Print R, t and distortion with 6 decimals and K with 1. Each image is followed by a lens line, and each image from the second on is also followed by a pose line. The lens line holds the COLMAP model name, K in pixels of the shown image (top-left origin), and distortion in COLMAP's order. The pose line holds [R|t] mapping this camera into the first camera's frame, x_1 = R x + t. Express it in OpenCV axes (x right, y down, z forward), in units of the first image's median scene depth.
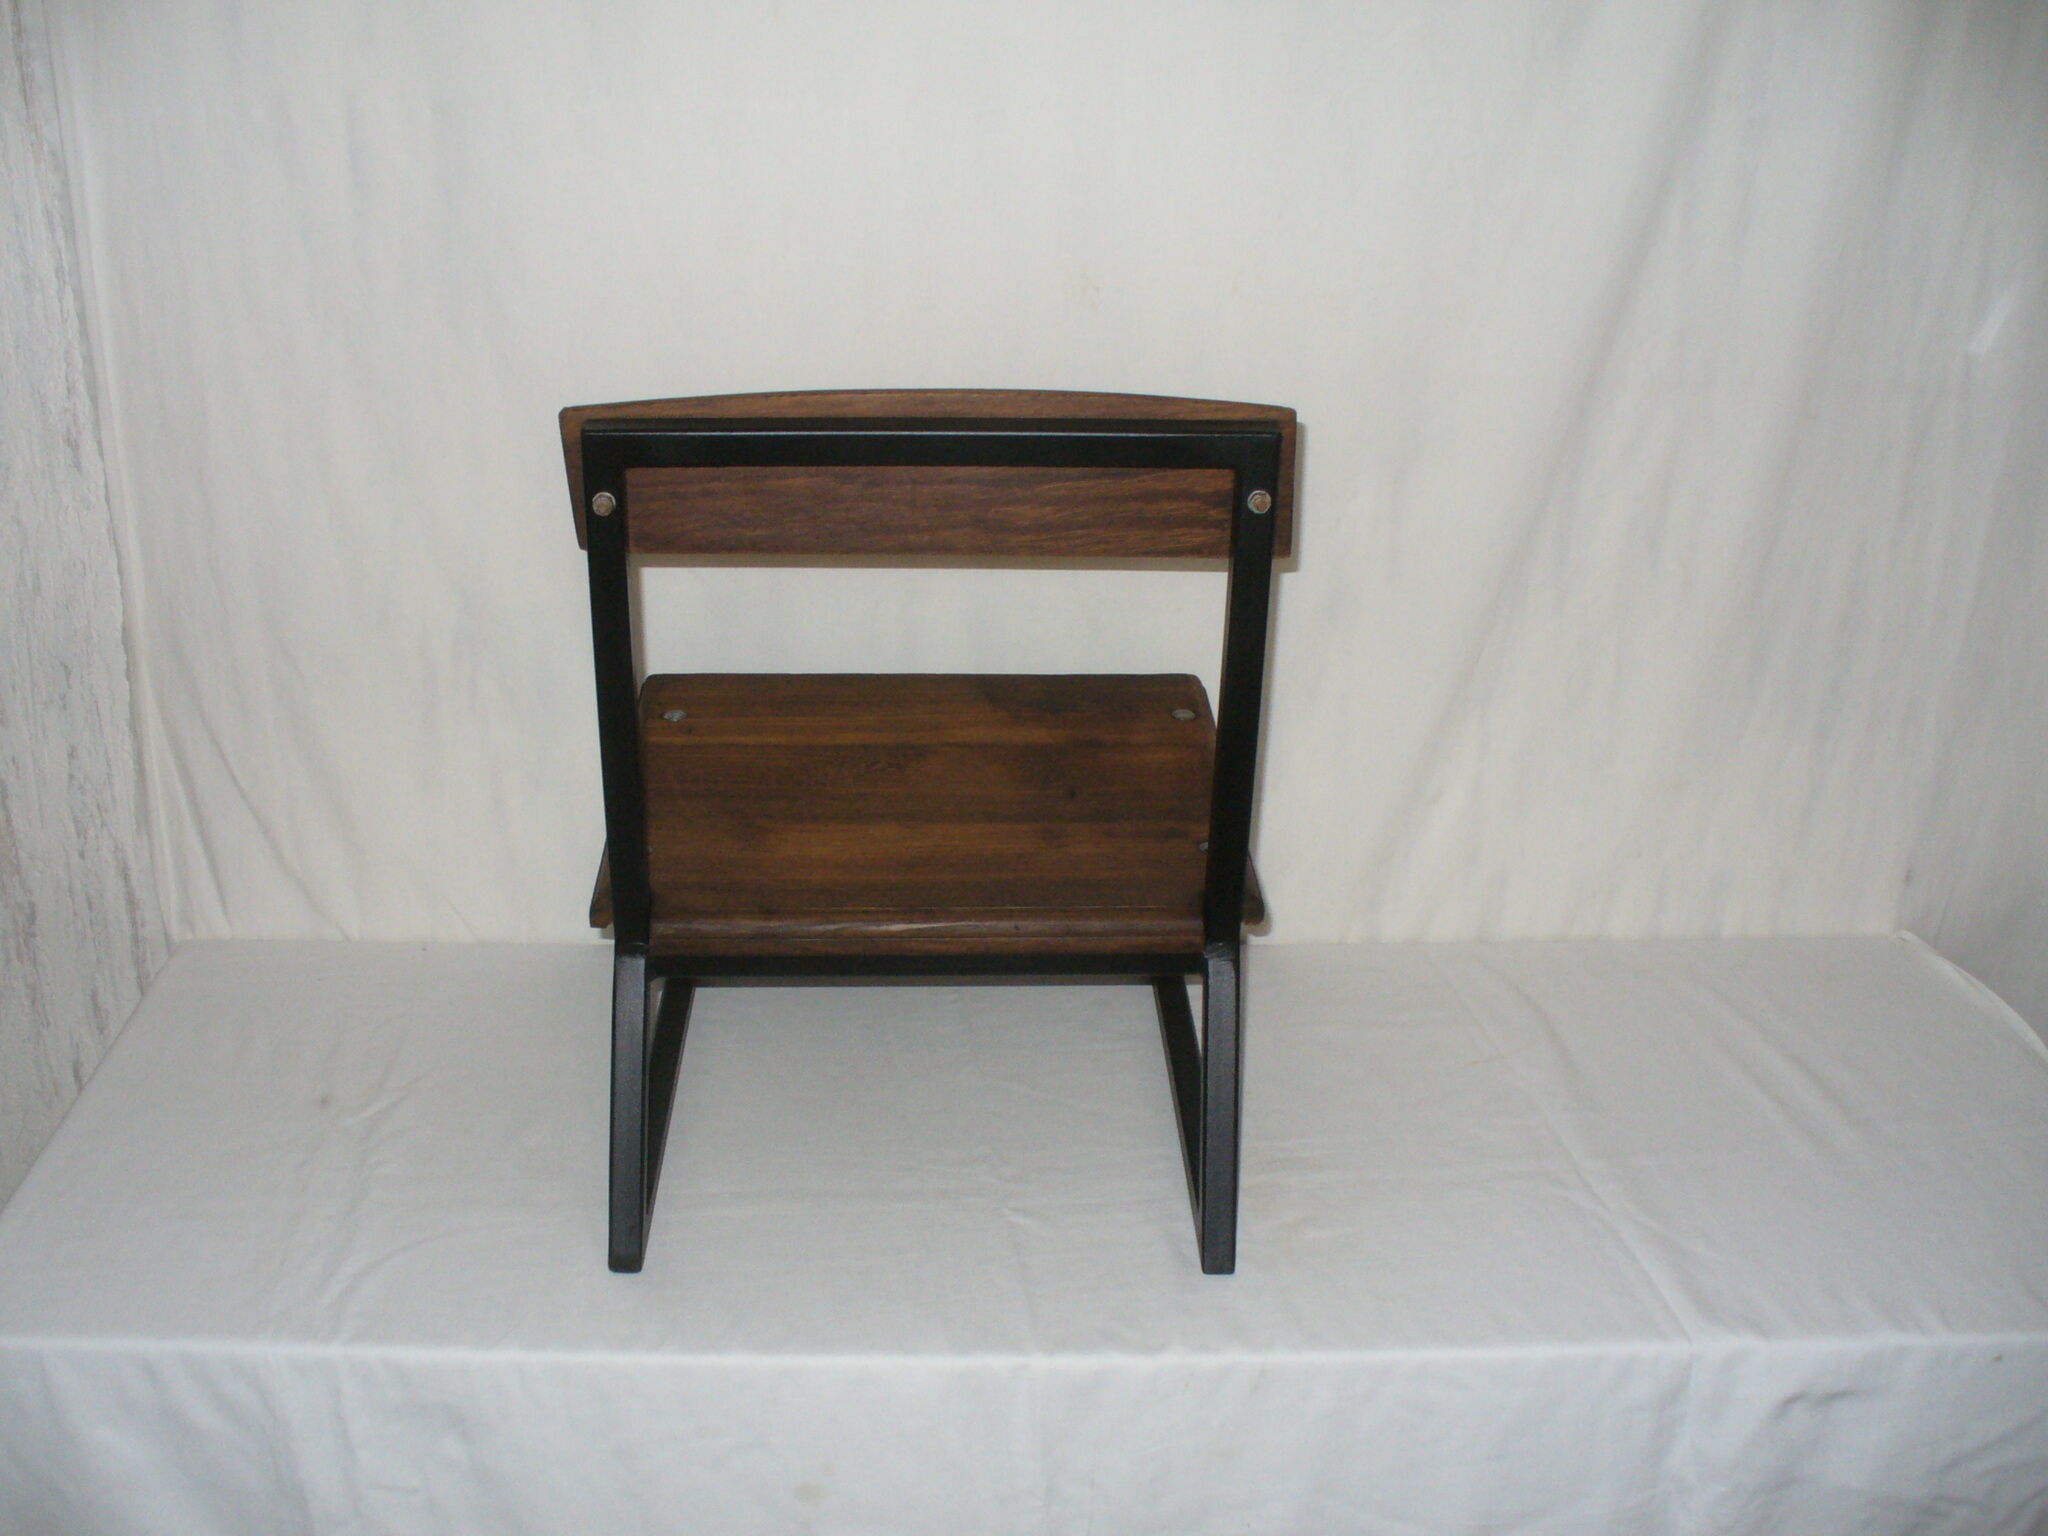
lens RADIAL K [[2396.8, 0, 1010.4], [0, 2396.8, 772.3], [0, 0, 1]] dist [-0.118147, 0.000000]
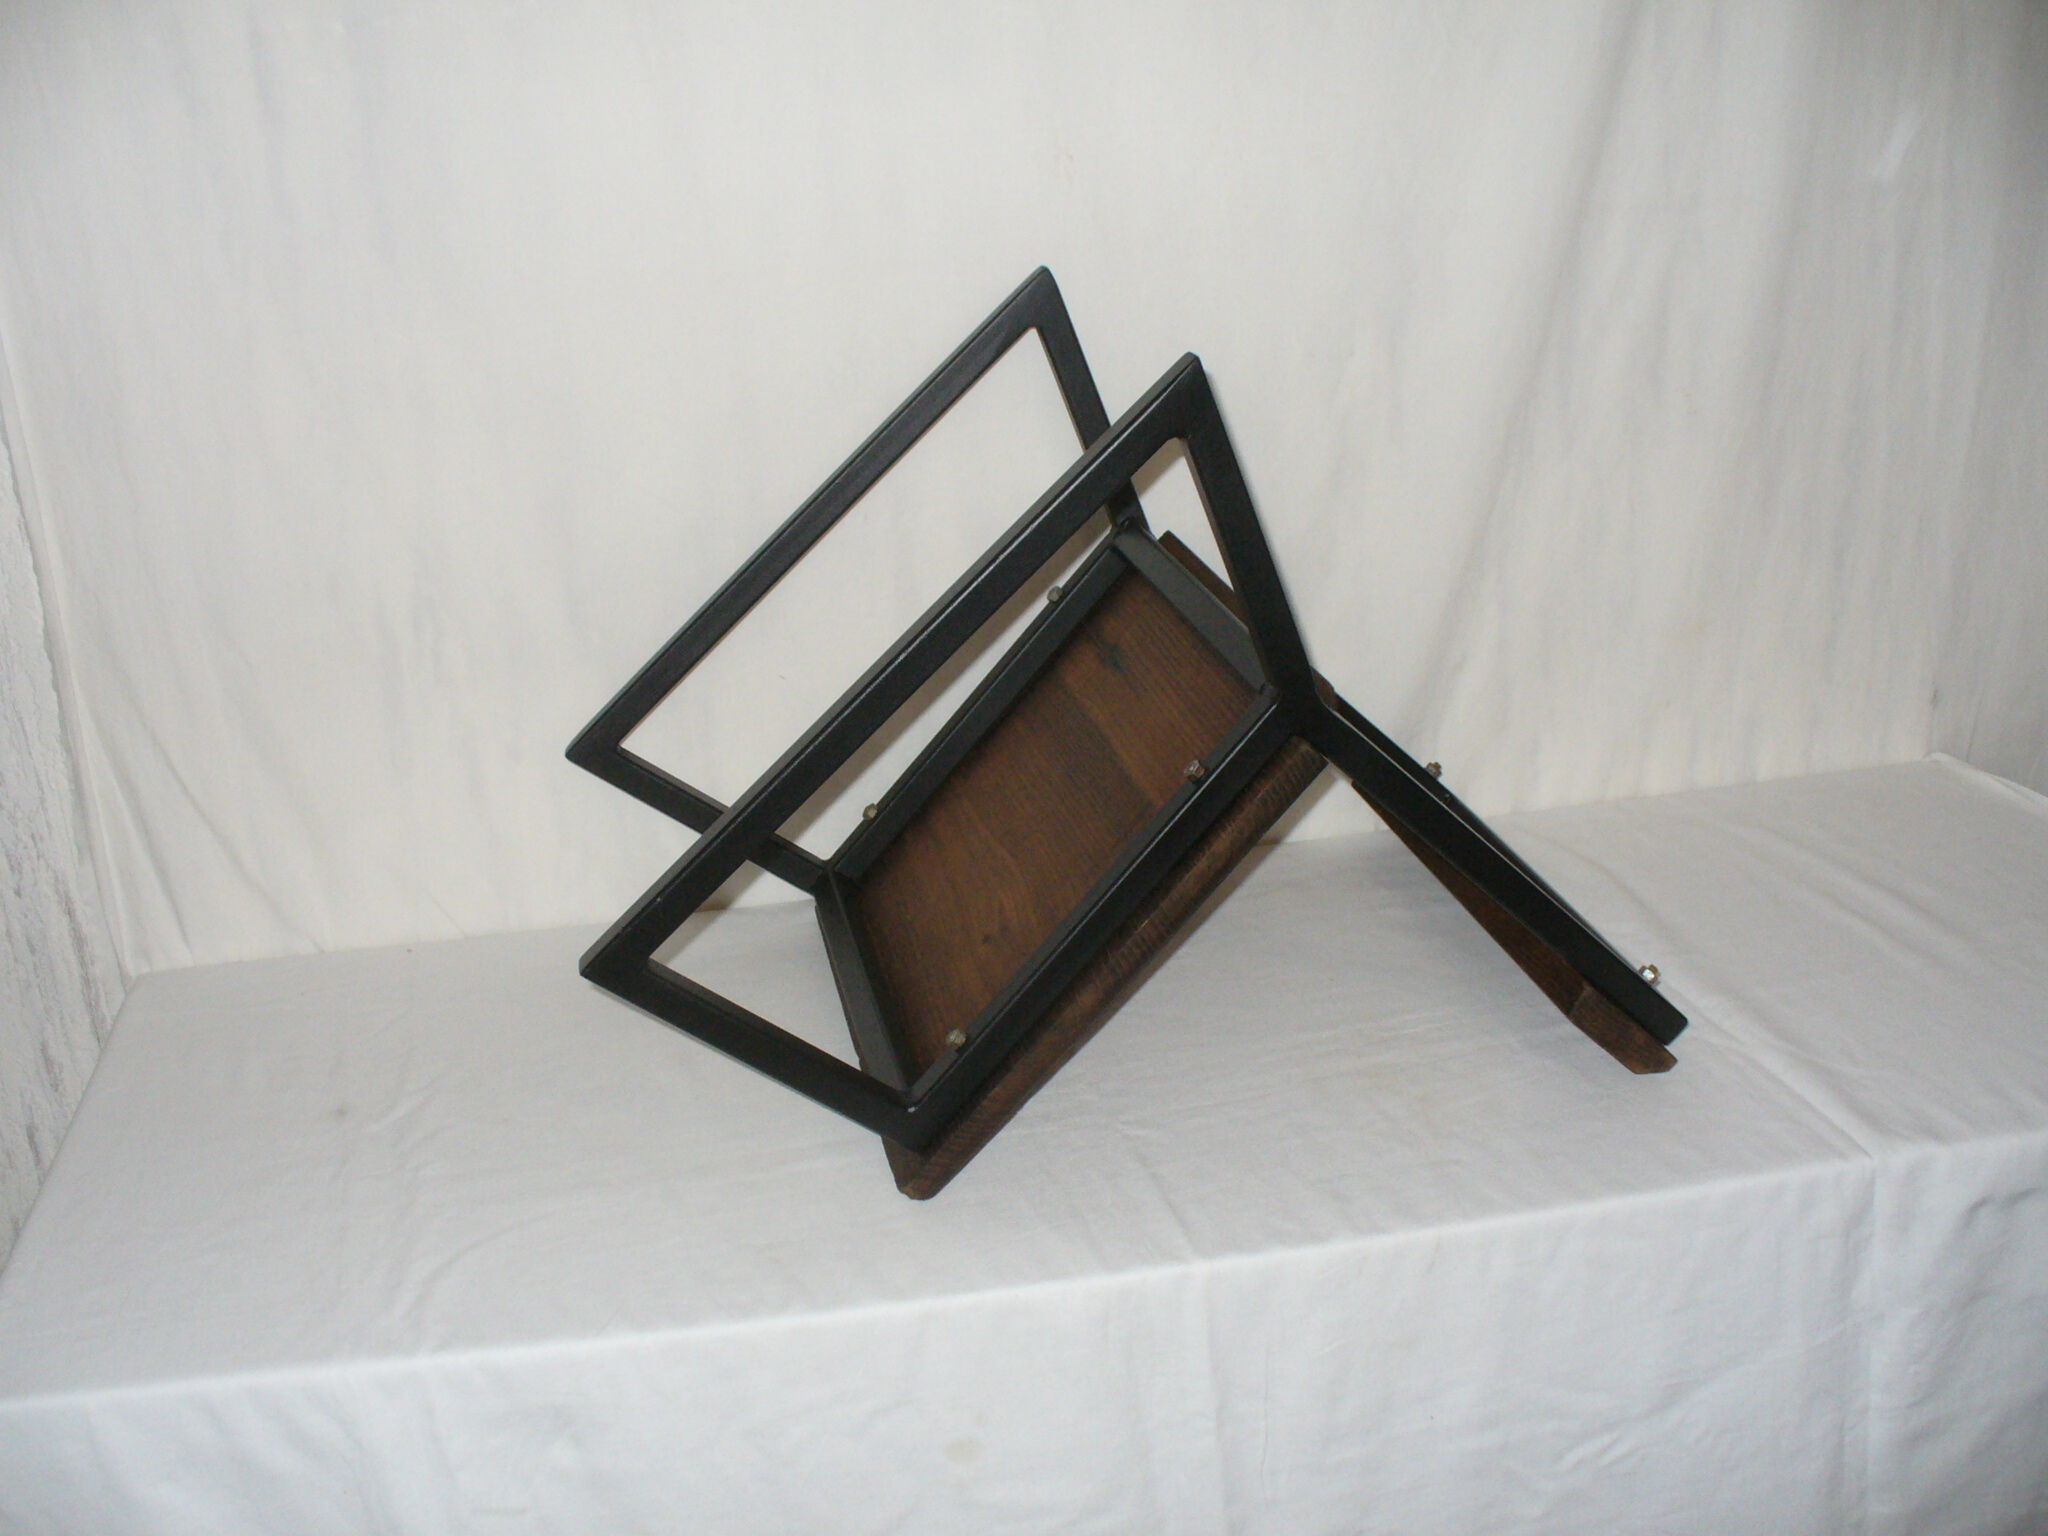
lens RADIAL K [[2396.8, 0, 1023.7], [0, 2396.8, 757.6], [0, 0, 1]] dist [-0.118147, 0.000000]
pose [[0.989343, -0.113774, 0.090857, -0.095600], [0.116286, 0.992954, -0.022824, 0.053704], [-0.087620, 0.033146, 0.995602, 0.070343]]
